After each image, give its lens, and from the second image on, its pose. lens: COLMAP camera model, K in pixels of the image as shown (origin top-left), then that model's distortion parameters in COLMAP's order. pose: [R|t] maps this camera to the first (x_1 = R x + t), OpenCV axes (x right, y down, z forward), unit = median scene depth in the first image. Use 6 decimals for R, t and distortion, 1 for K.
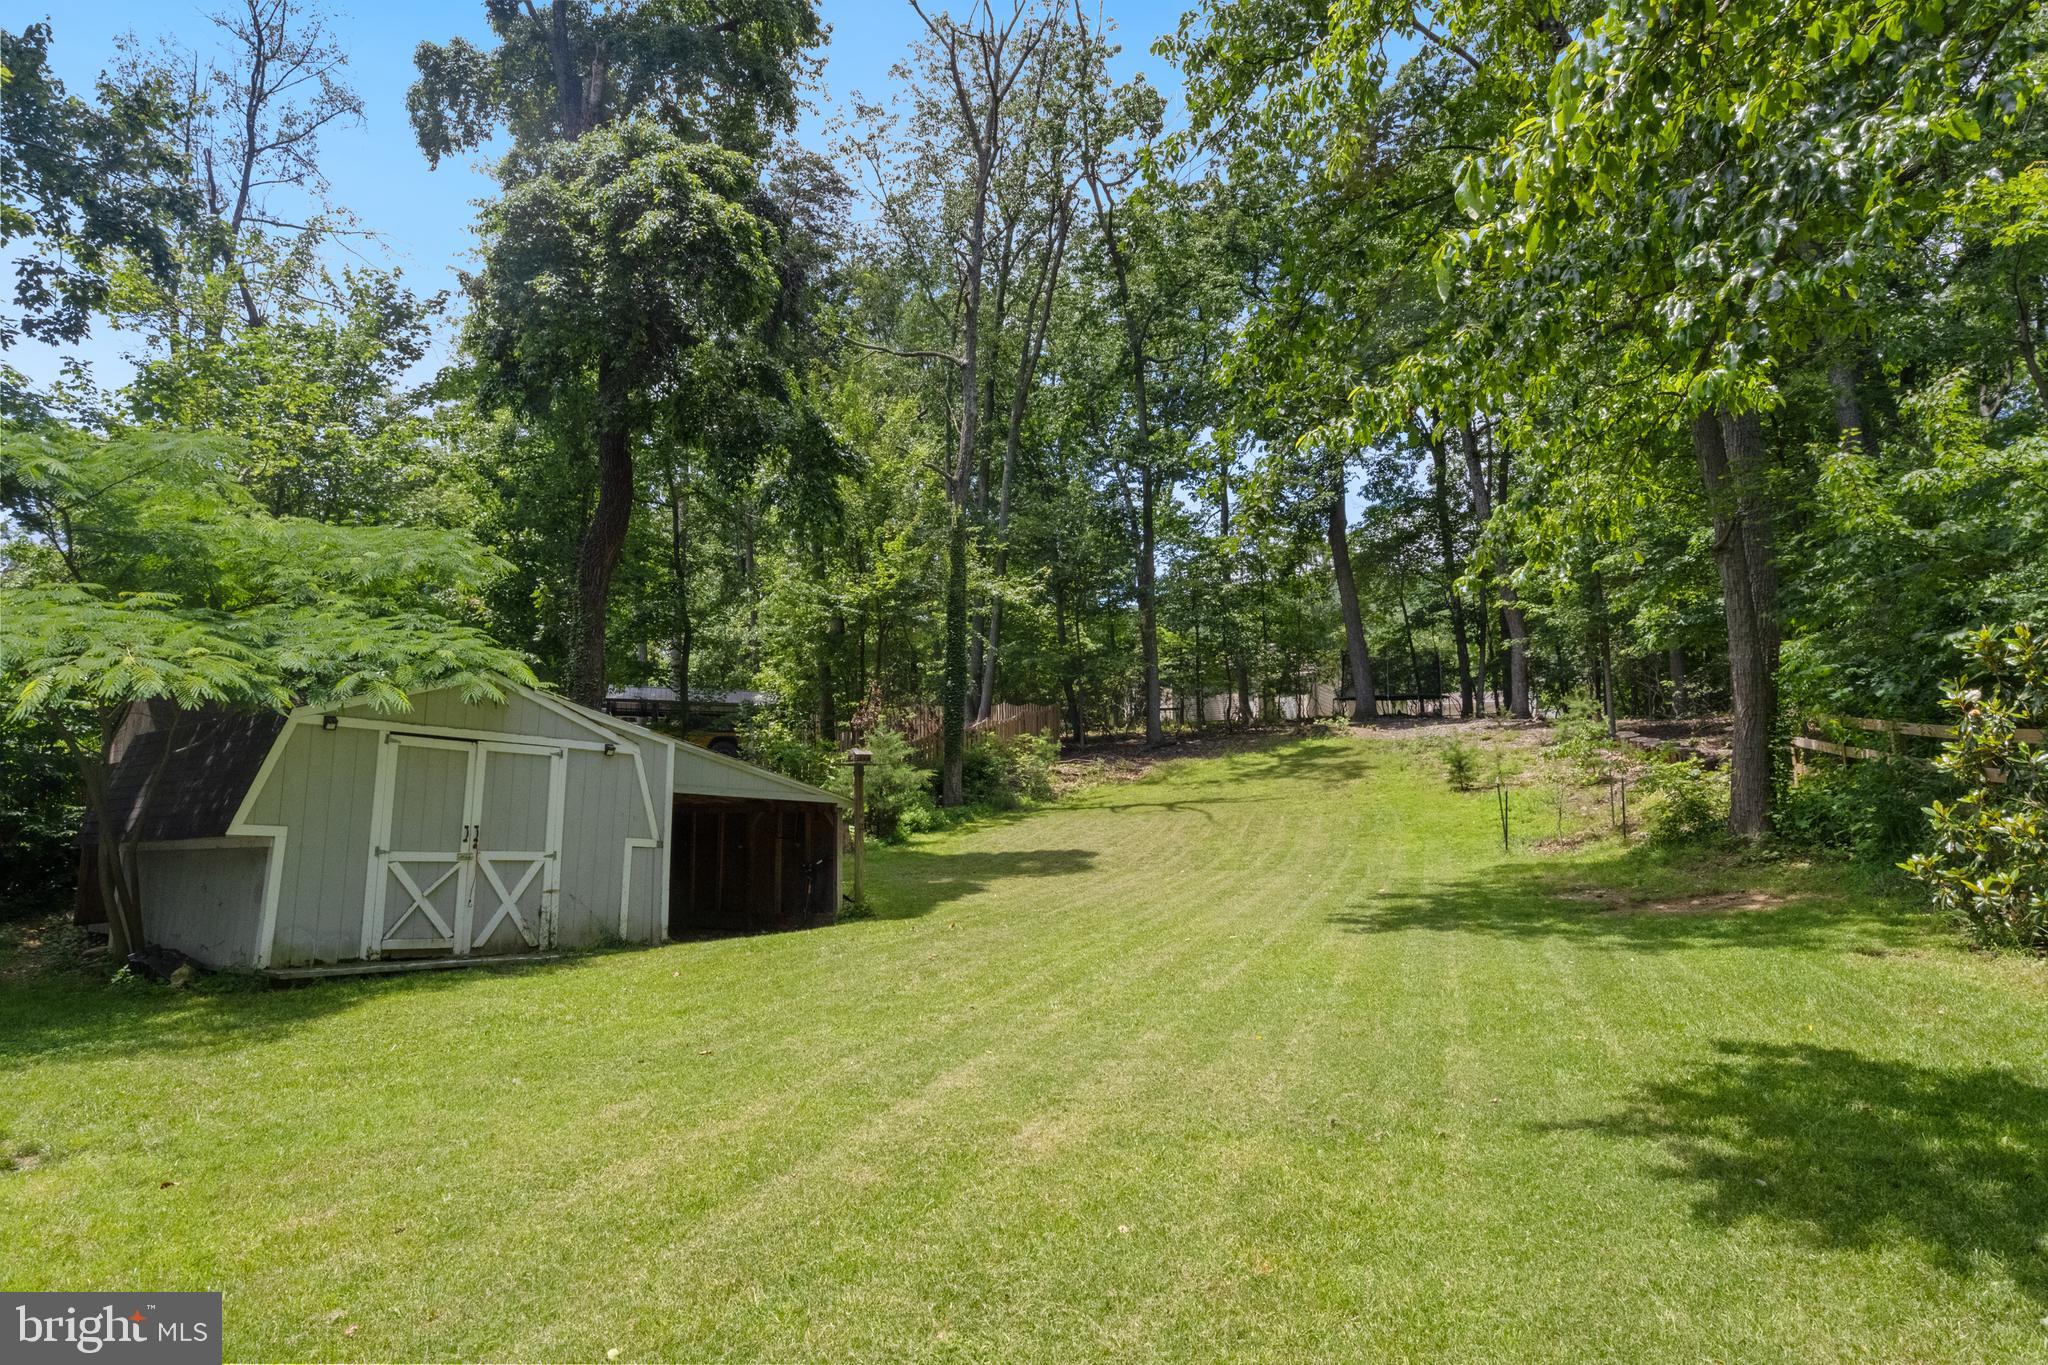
lens RADIAL K [[1169.3, 0, 1009.4], [0, 1169.3, 605.1], [0, 0, 1]] dist [0.001049, 0.000015]
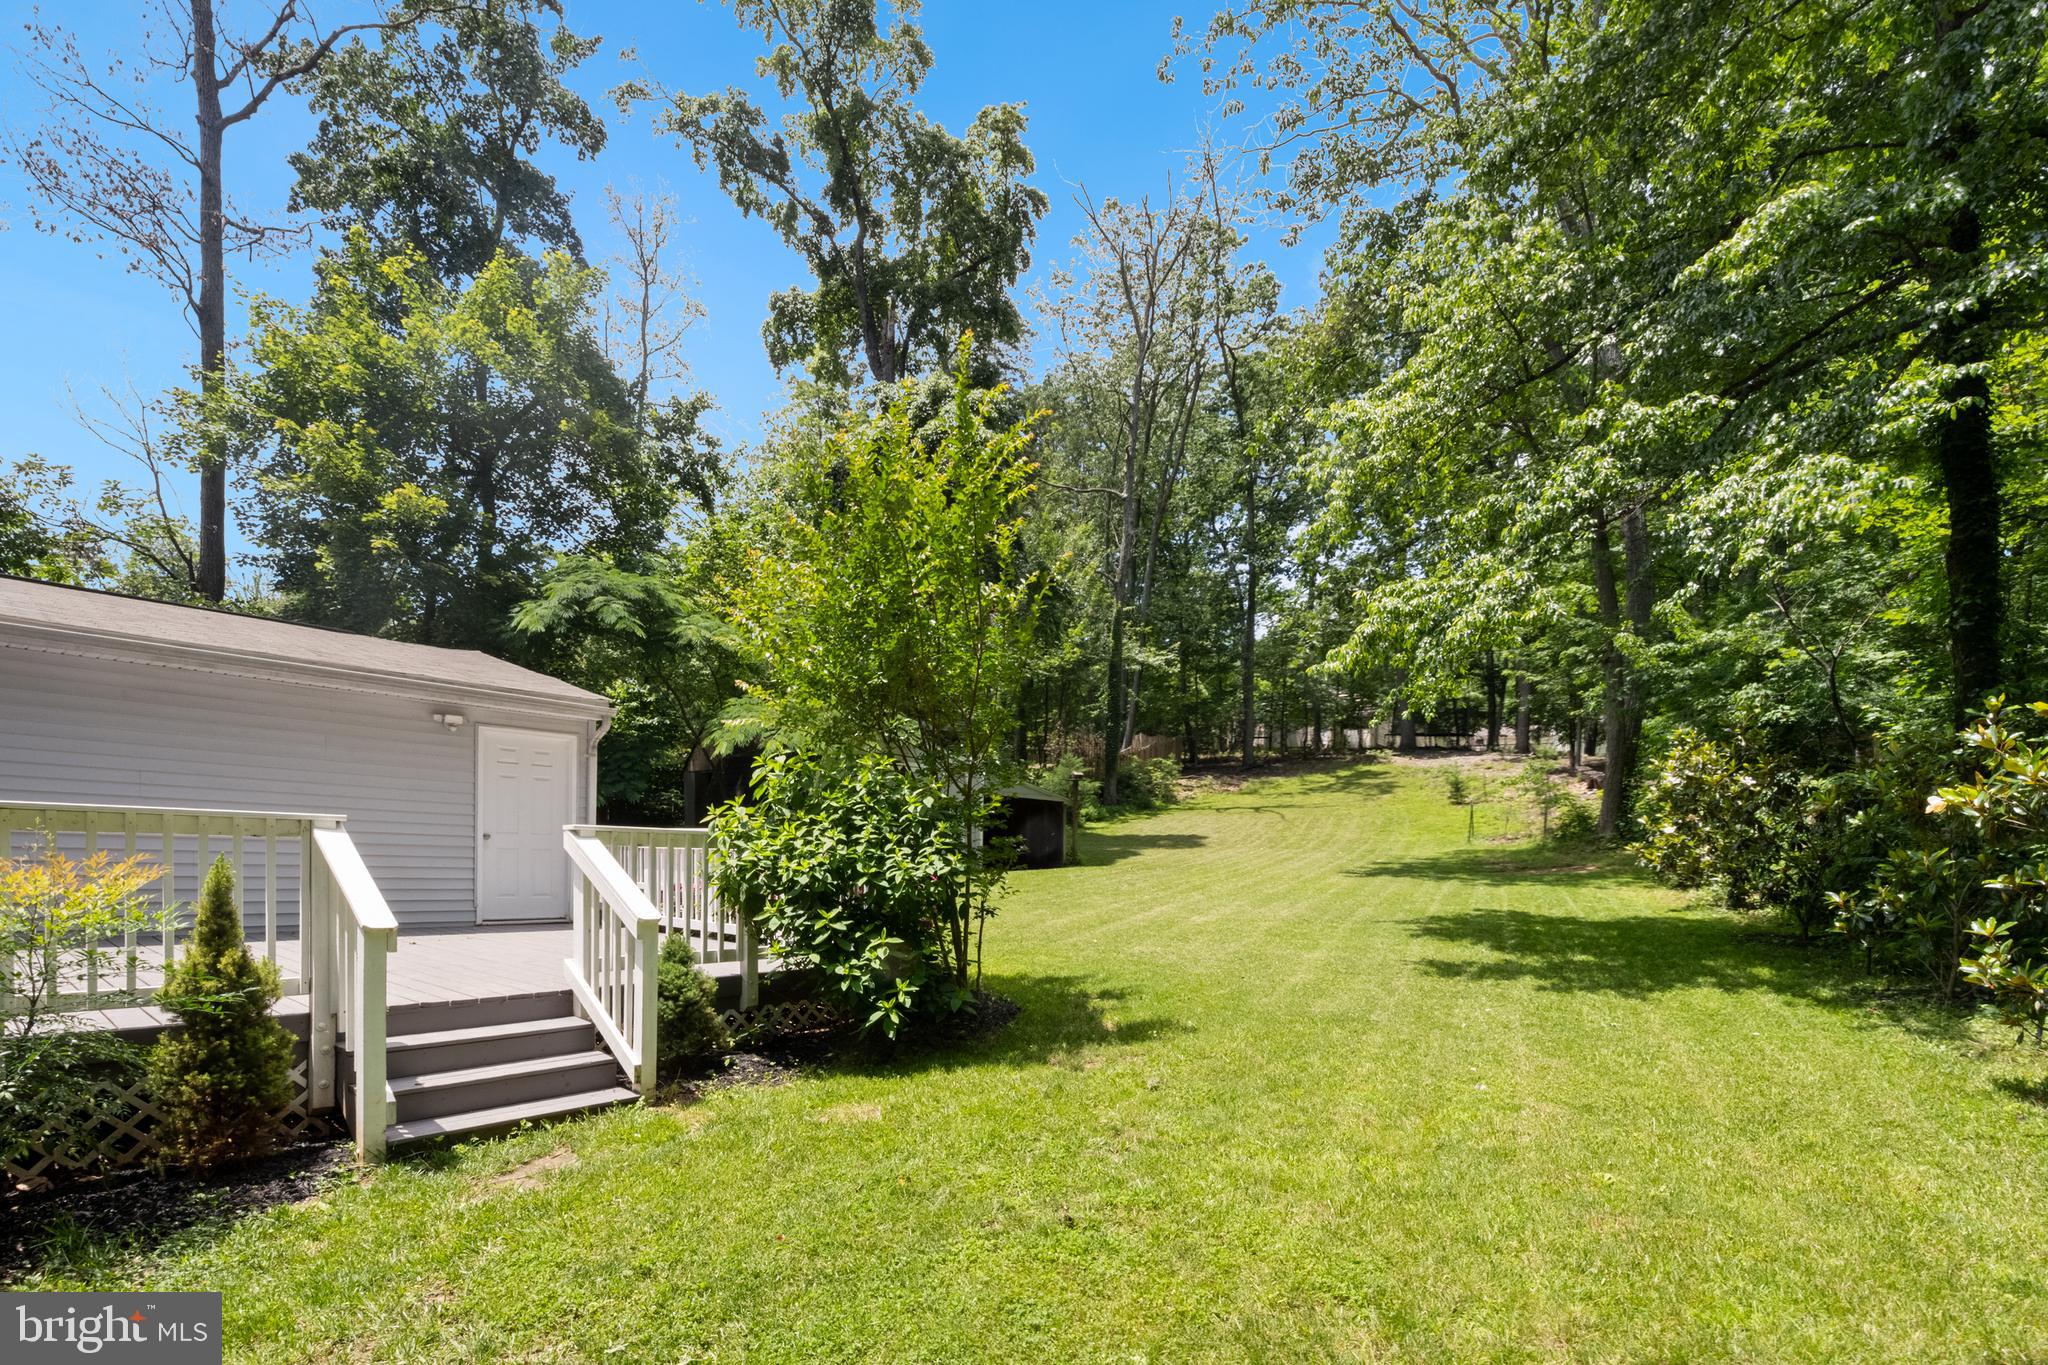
lens RADIAL K [[963.2, 0, 1041.5], [0, 963.2, 807.4], [0, 0, 1]] dist [-0.005267, 0.000139]
pose [[0.995719, 0.027065, -0.088379, -0.024511], [-0.011575, 0.985154, 0.171280, -0.033503], [0.091703, -0.169524, 0.981250, -0.205518]]
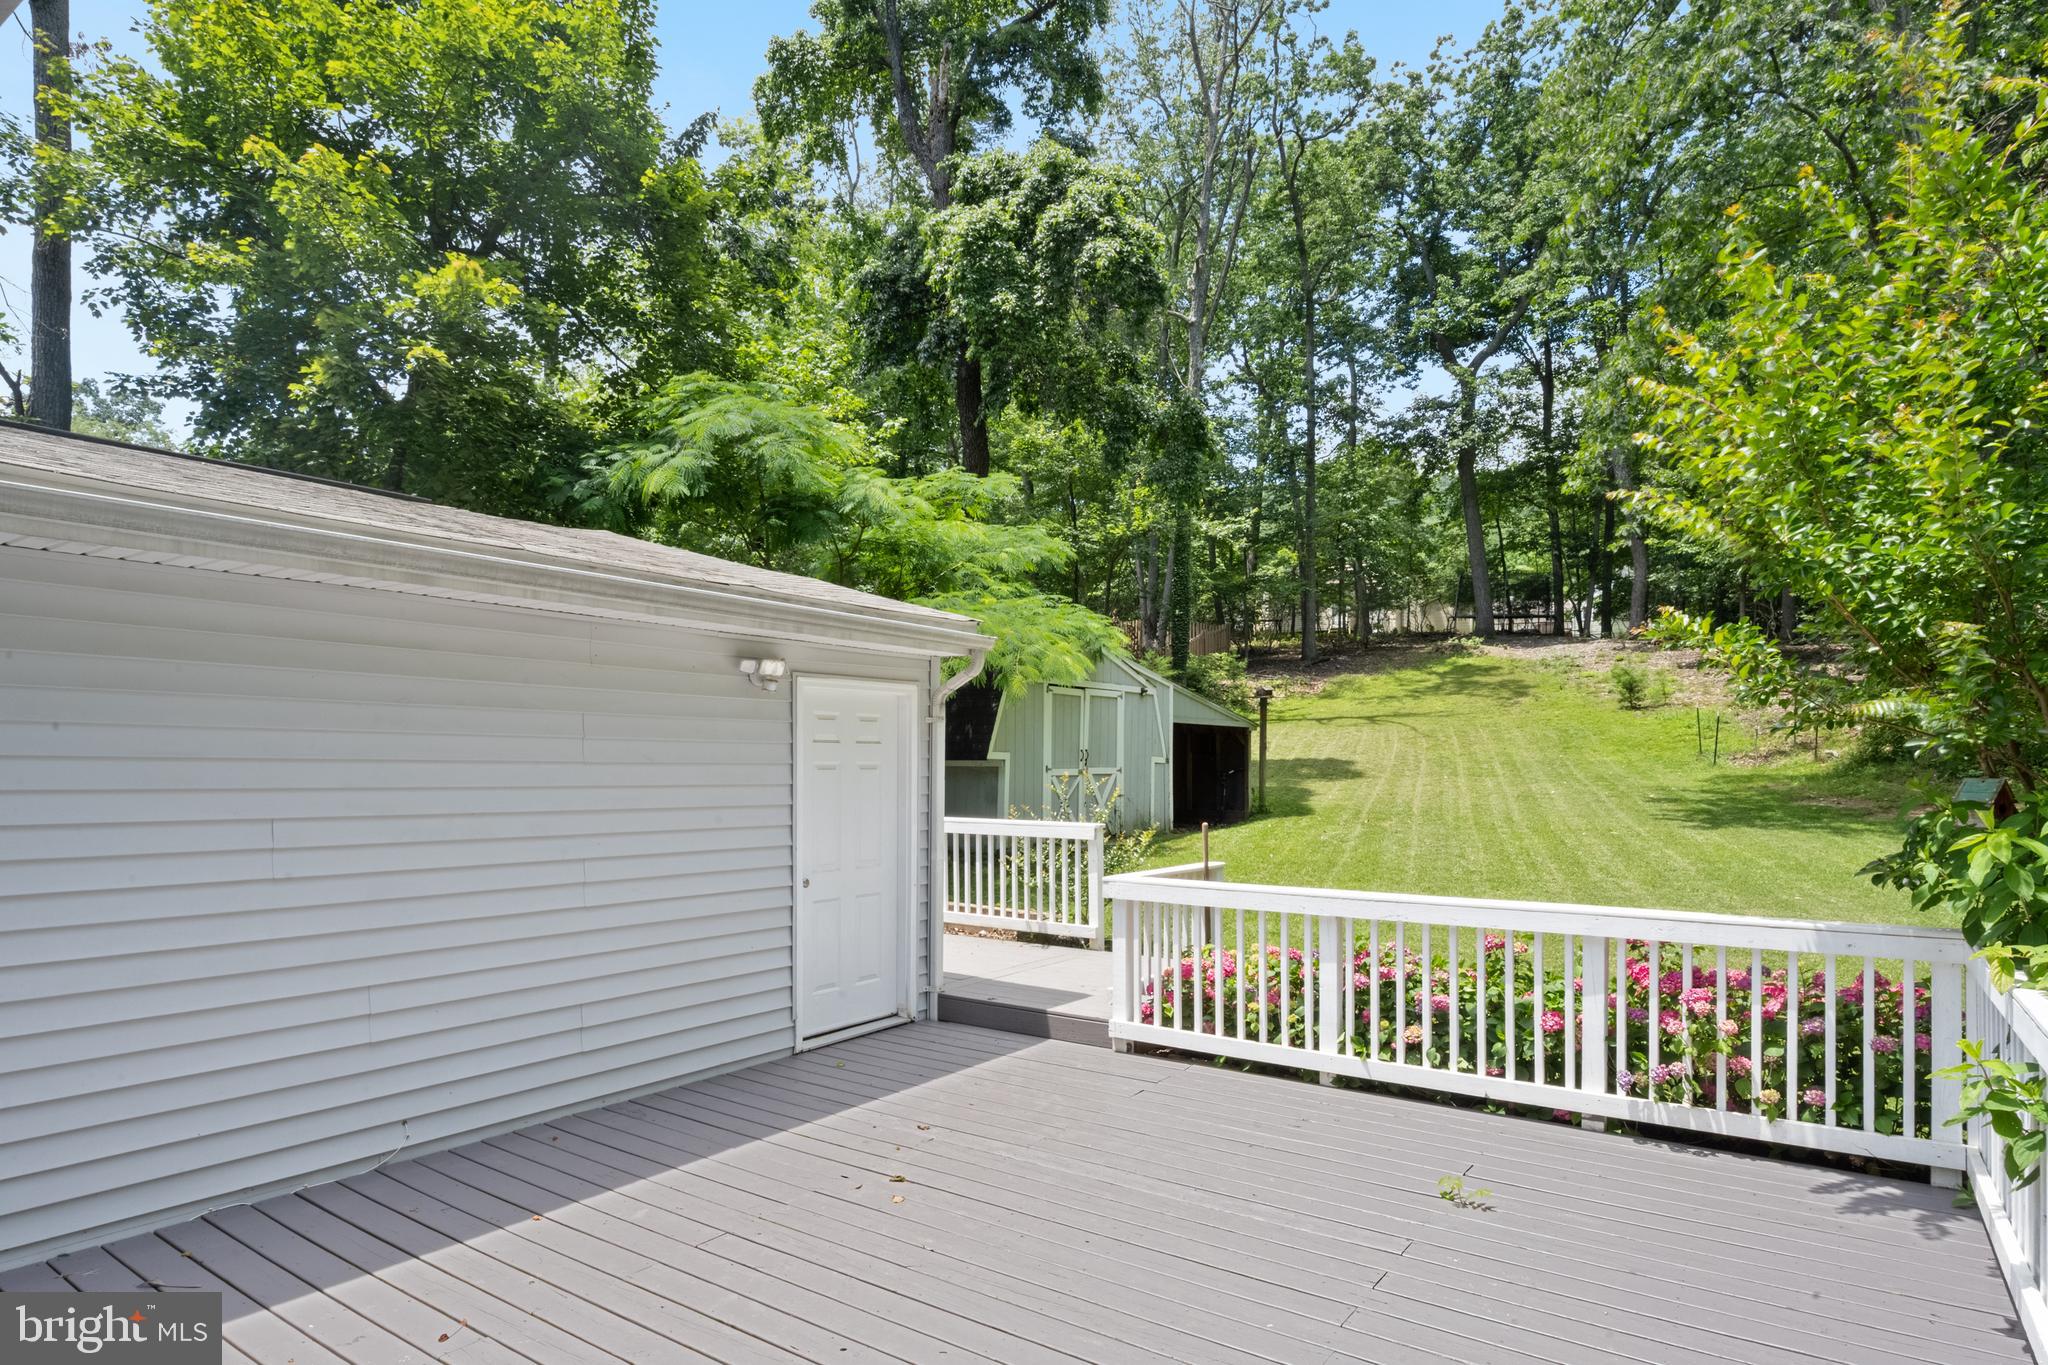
lens RADIAL K [[1135.3, 0, 1016.3], [0, 1135.3, 688.9], [0, 0, 1]] dist [-0.004877, -0.001432]
pose [[0.999958, 0.006790, -0.006121, -0.188649], [-0.005729, 0.987225, 0.159229, -0.033138], [0.007124, -0.159187, 0.987223, -0.107863]]
